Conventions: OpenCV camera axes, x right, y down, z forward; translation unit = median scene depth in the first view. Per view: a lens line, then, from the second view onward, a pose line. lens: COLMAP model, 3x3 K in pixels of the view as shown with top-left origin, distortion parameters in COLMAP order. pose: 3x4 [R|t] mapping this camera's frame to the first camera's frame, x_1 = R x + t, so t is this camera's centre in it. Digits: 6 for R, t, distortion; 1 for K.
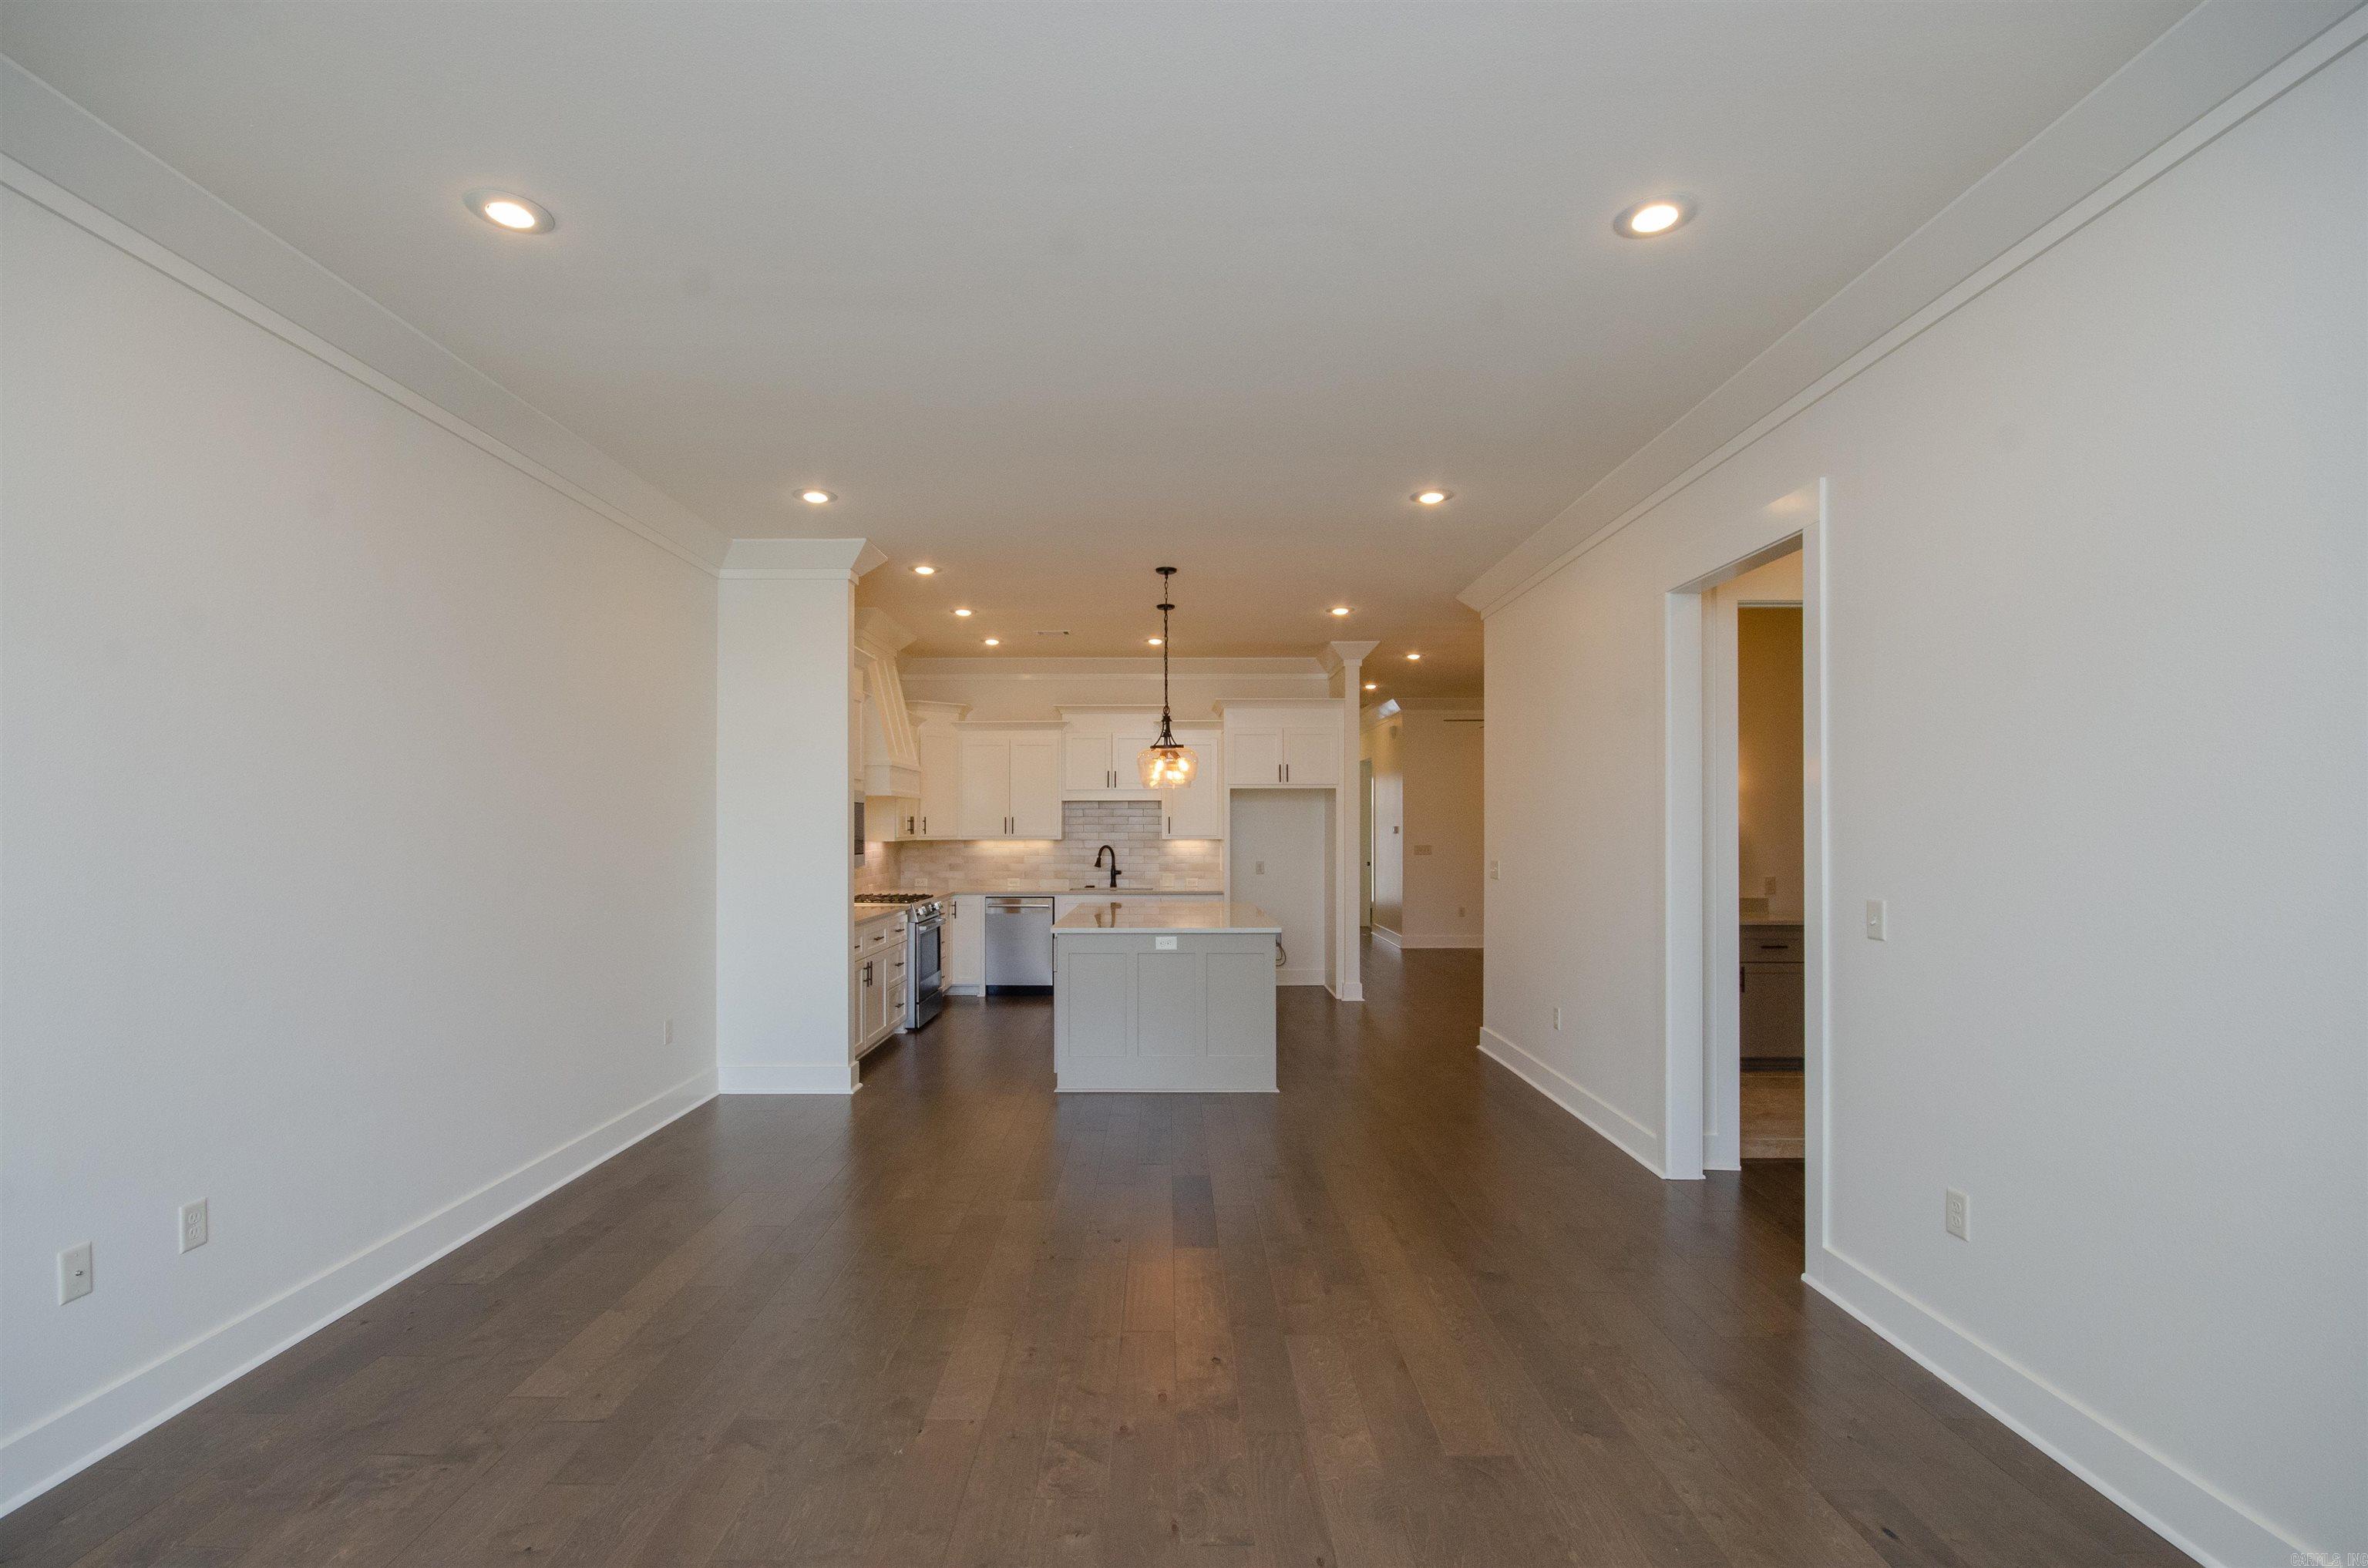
lens RADIAL K [[1045.7, 0, 1180.8], [0, 1045.7, 814.9], [0, 0, 1]] dist [-0.000157, -0.000029]
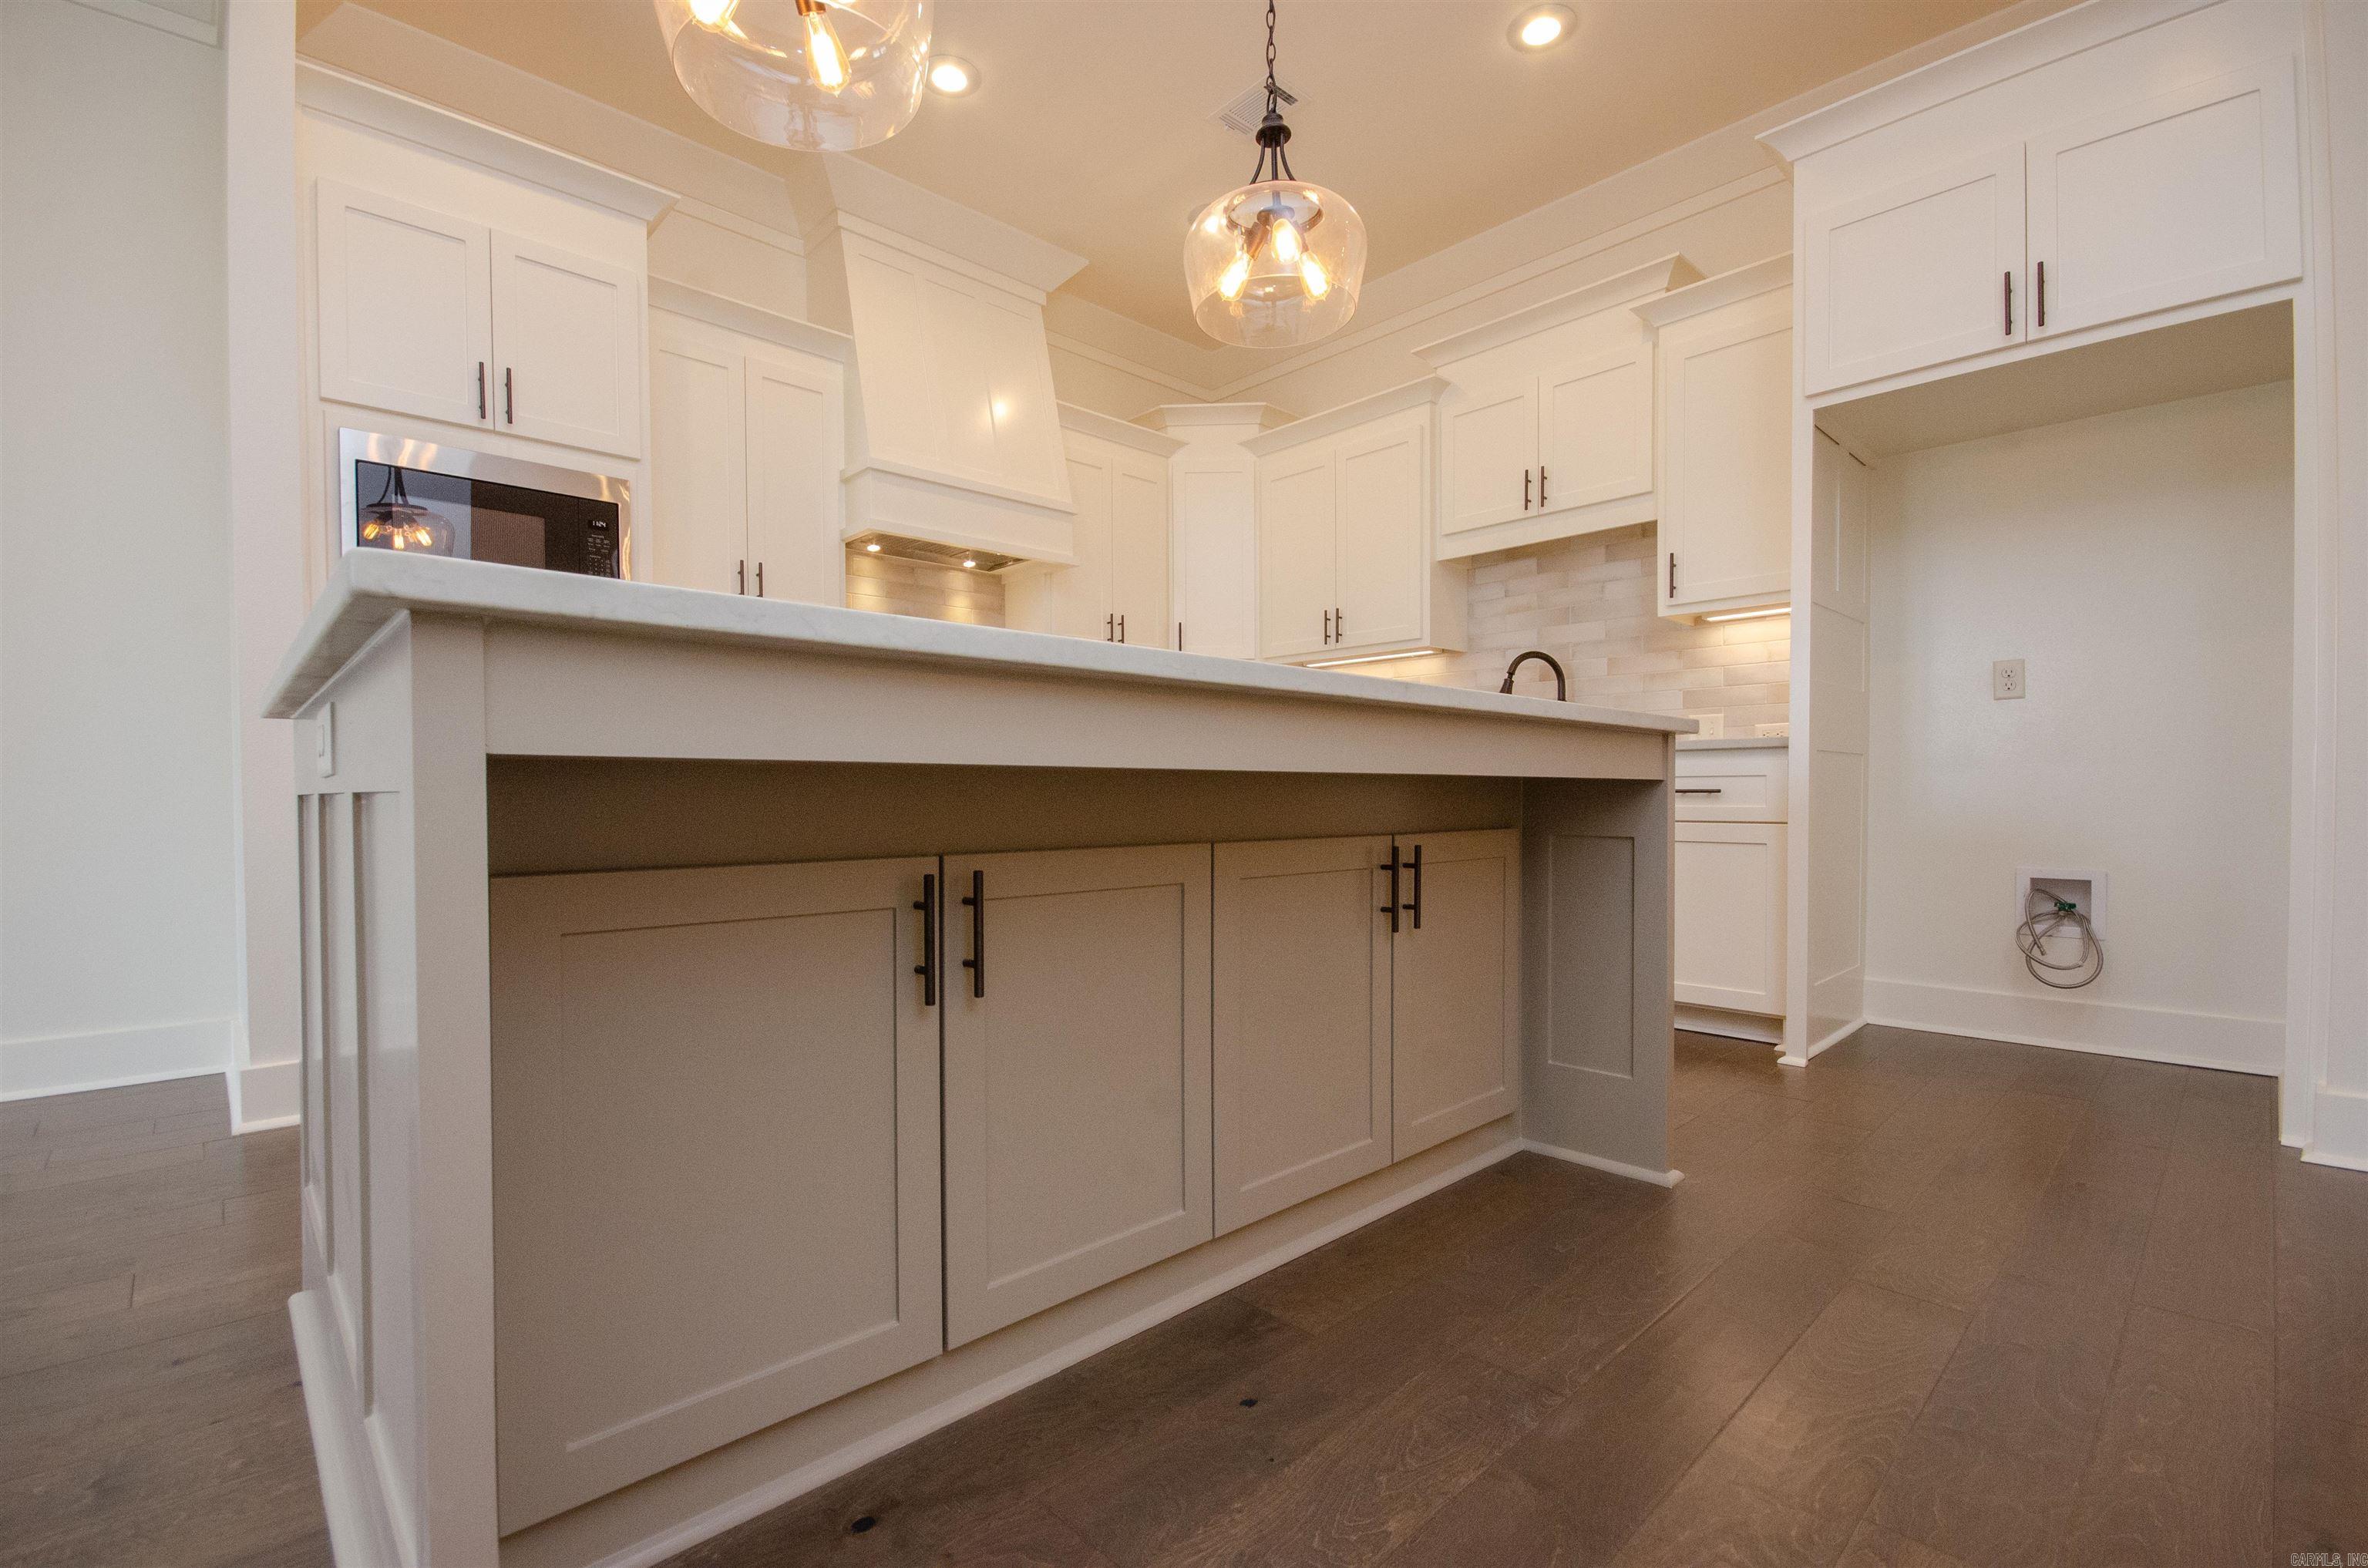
lens RADIAL K [[1045.7, 0, 1180.8], [0, 1045.7, 814.9], [0, 0, 1]] dist [-0.000157, -0.000029]
pose [[0.671718, 0.007754, -0.740766, 0.148998], [0.010283, 0.999751, 0.019790, 0.086635], [0.740735, -0.020911, 0.671471, 0.614517]]
